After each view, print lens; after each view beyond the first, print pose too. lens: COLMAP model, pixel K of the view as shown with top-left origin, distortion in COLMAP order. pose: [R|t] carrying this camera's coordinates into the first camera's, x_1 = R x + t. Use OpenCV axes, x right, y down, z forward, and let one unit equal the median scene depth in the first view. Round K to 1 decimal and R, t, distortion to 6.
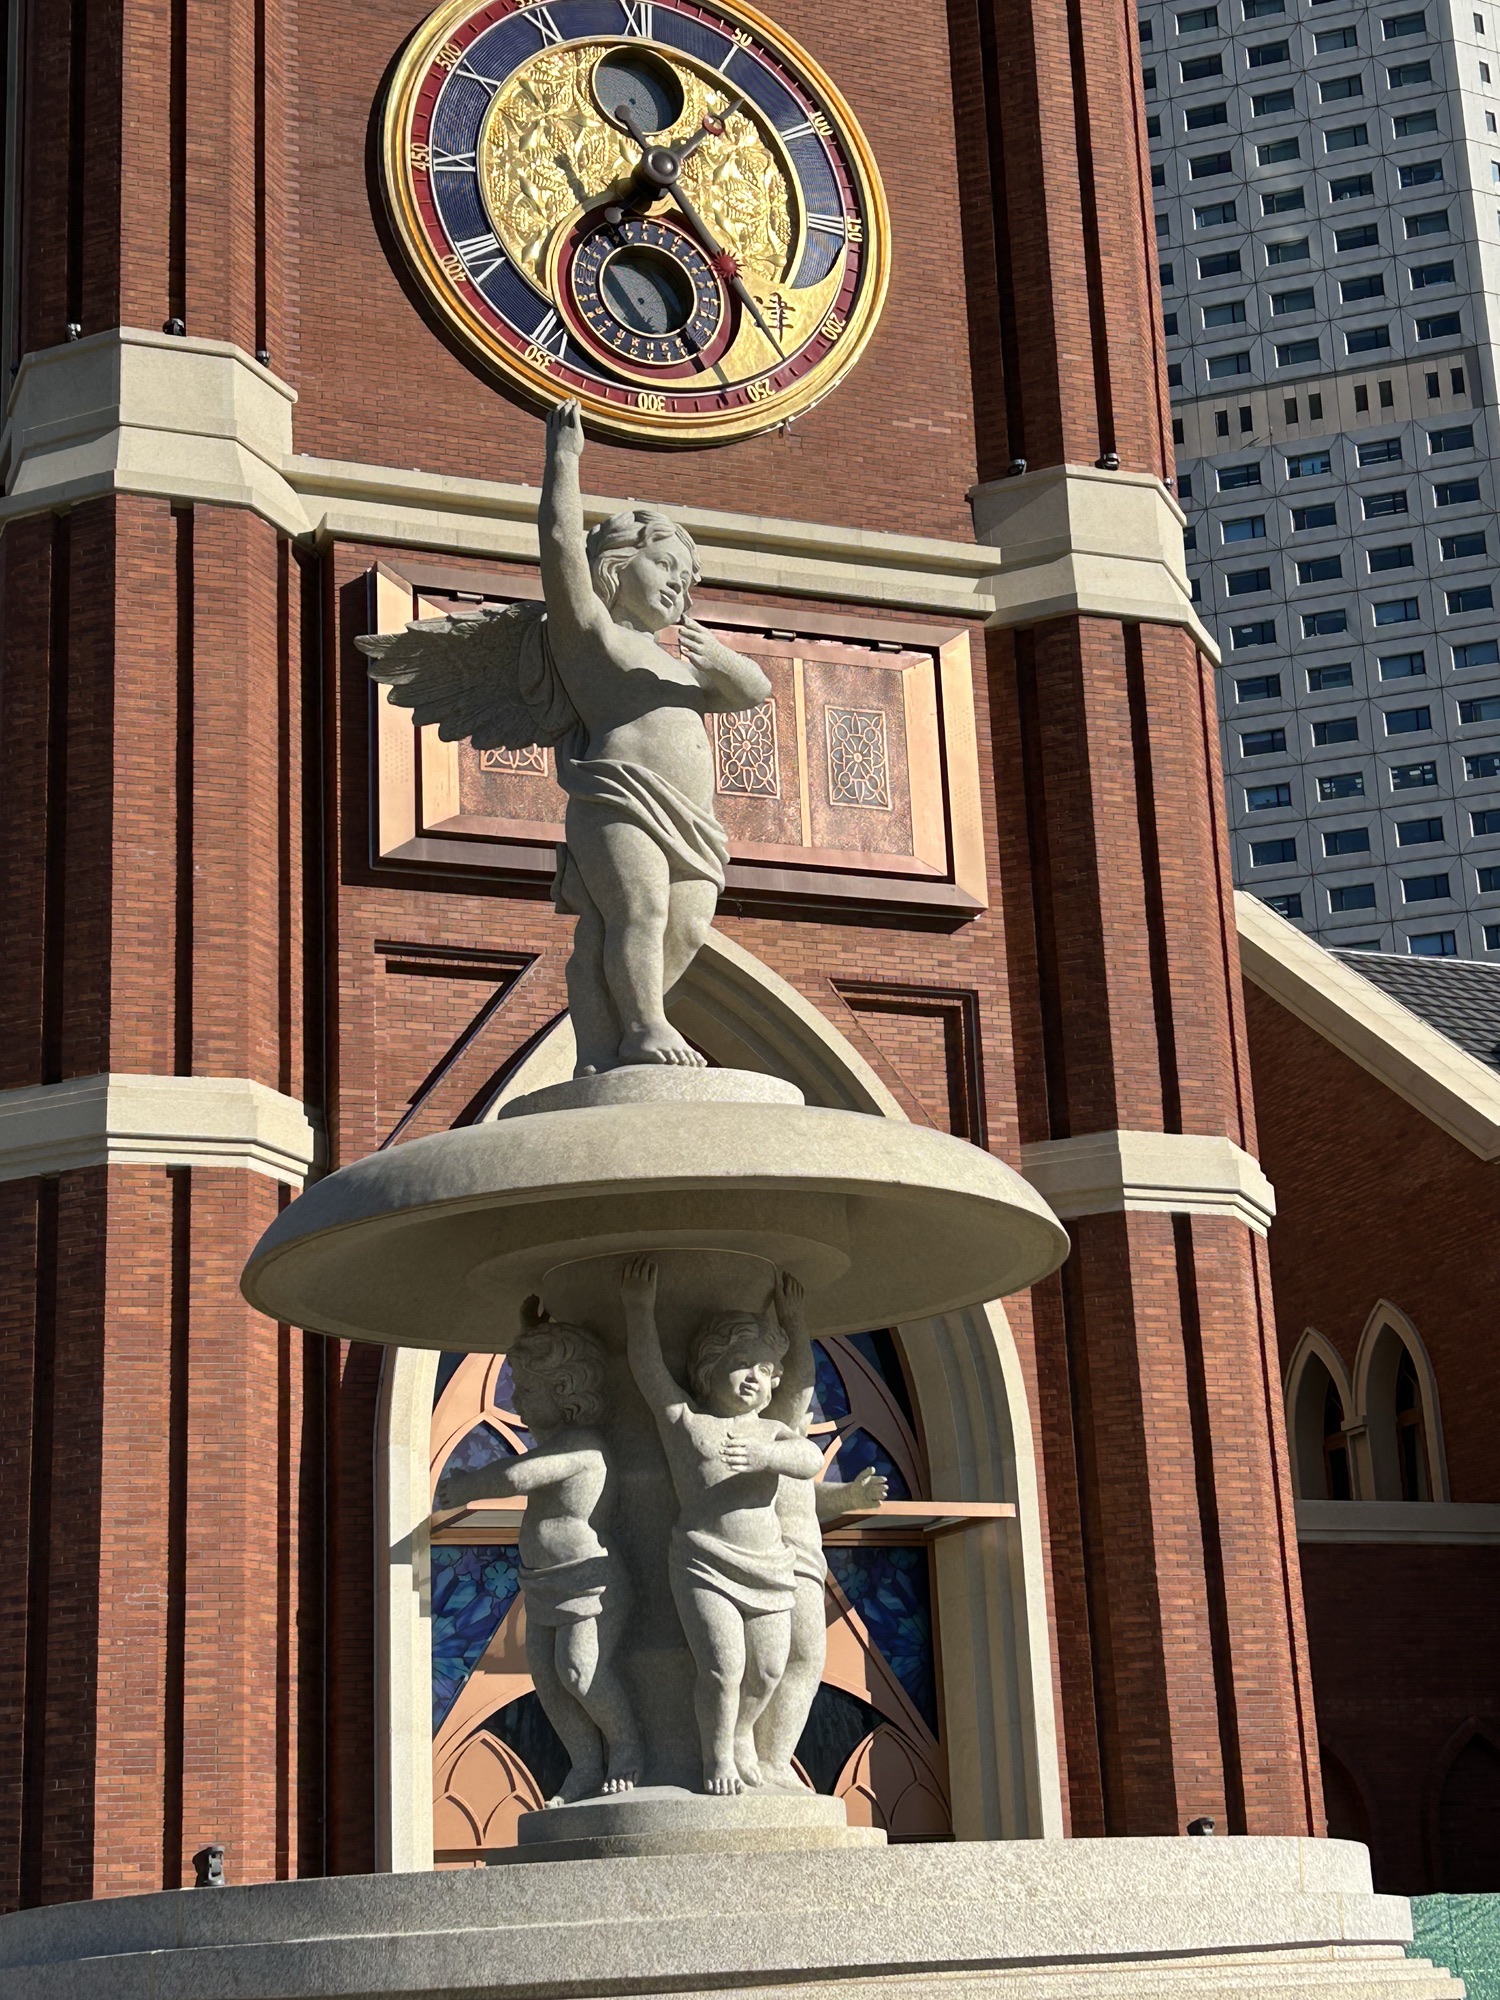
lens RADIAL K [[3249.3, 0, 750.0], [0, 3249.3, 1000.0], [0, 0, 1]] dist [0.243800, -0.177021]
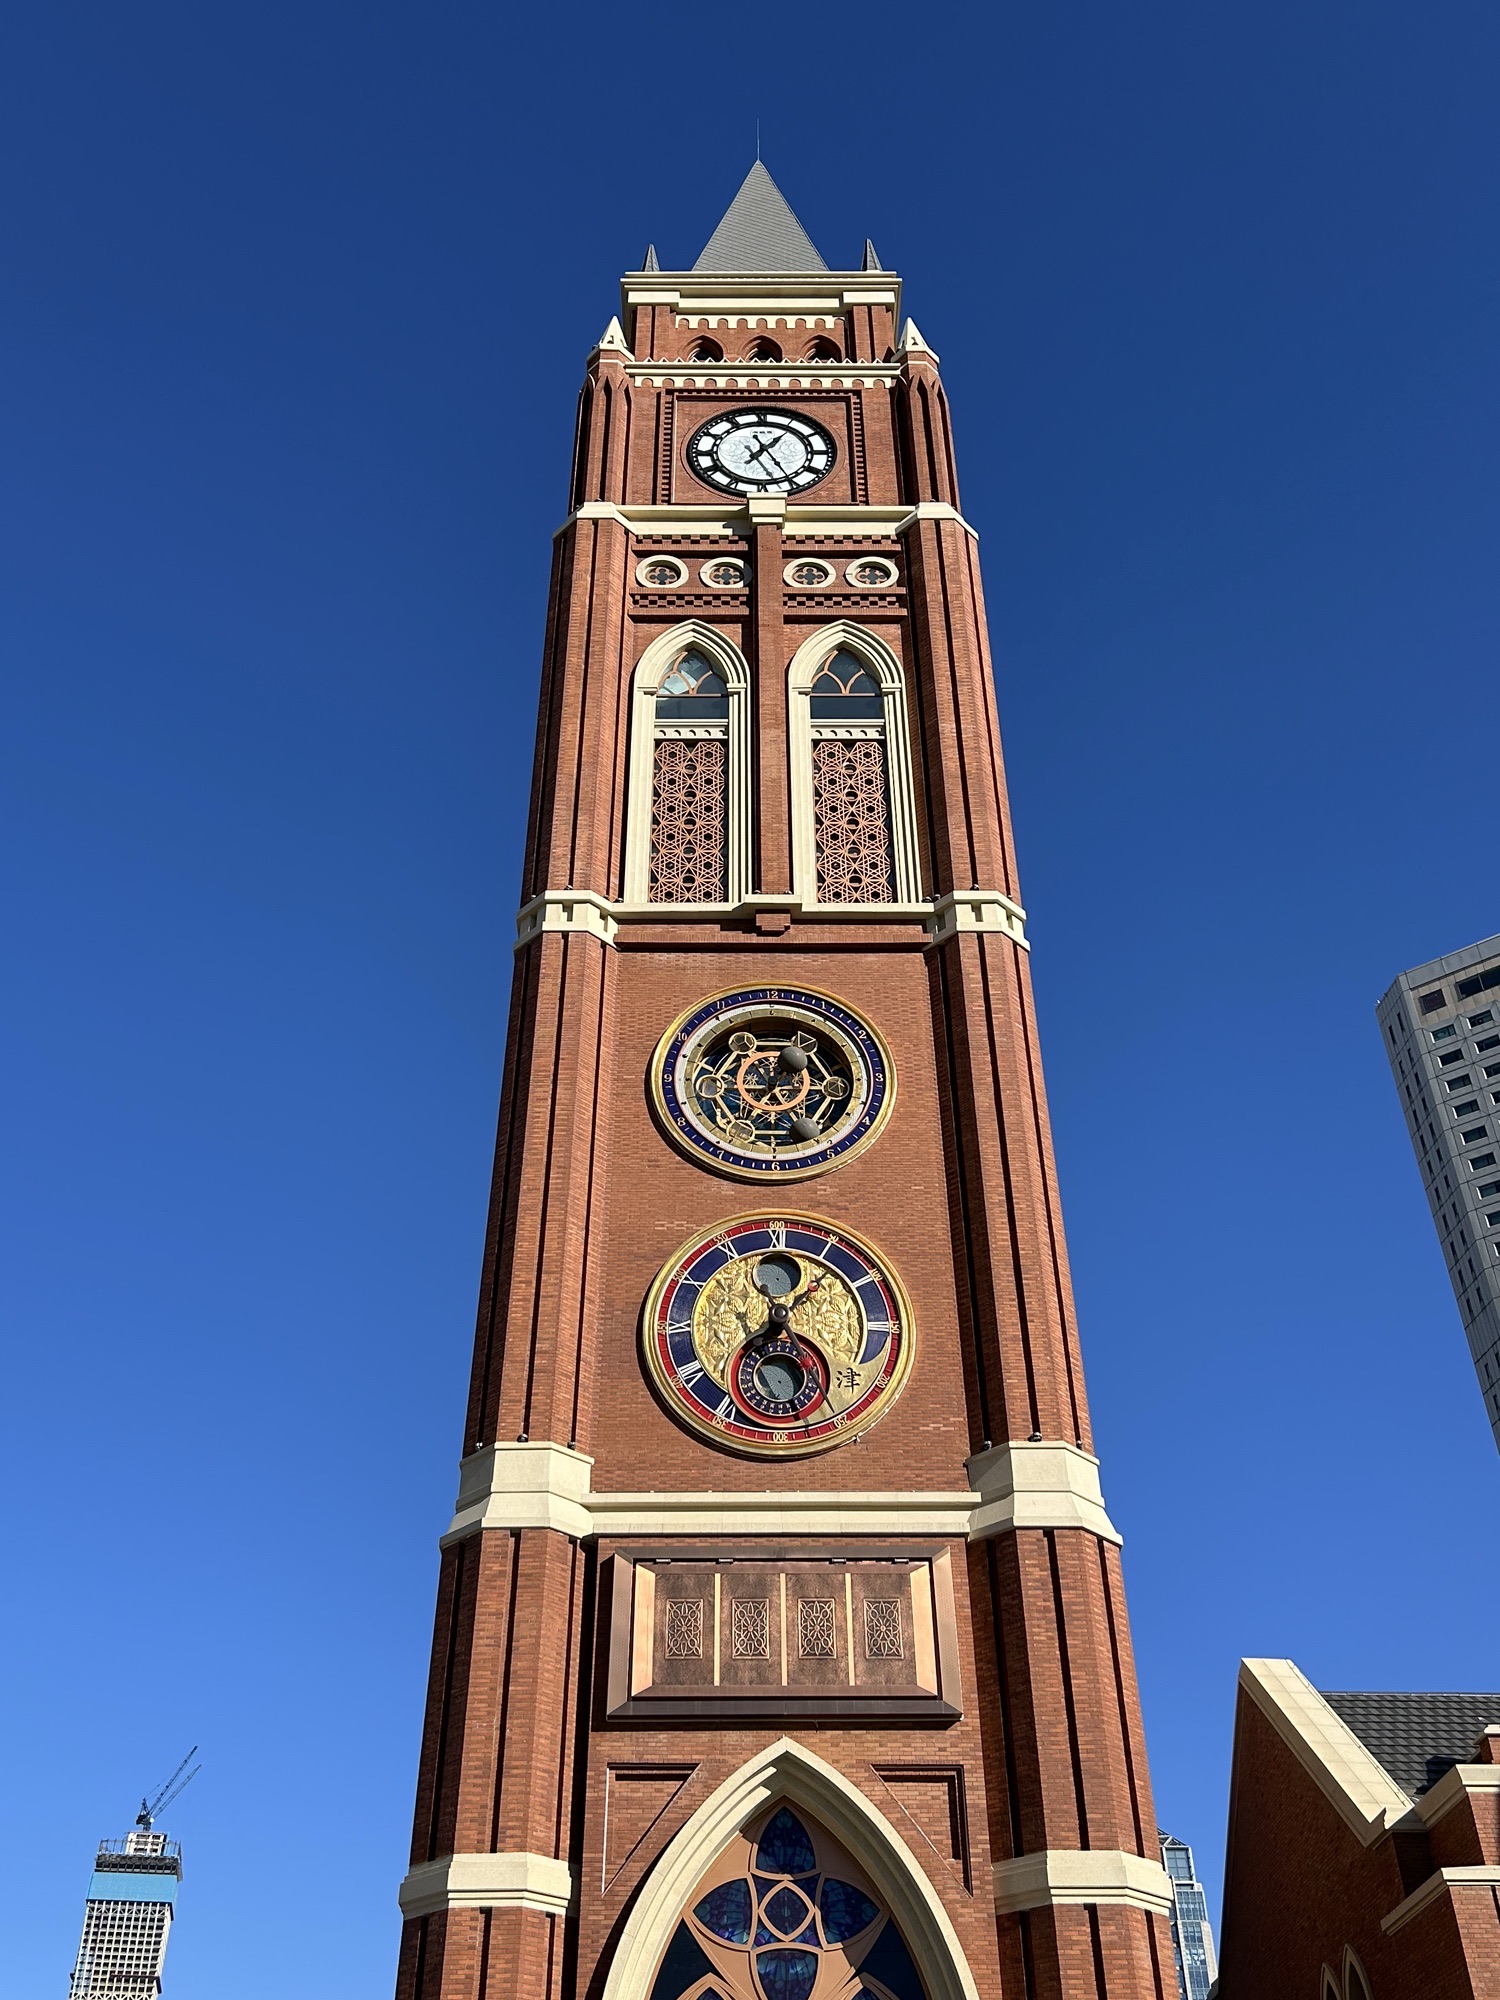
lens RADIAL K [[1939.5, 0, 750.0], [0, 1939.5, 1000.0], [0, 0, 1]] dist [-0.008072, 0.097078]
pose [[0.930946, -0.186186, -0.314124, 0.355361], [0.071822, 0.936804, -0.342403, -0.037351], [0.358023, 0.296198, 0.885486, -0.070661]]
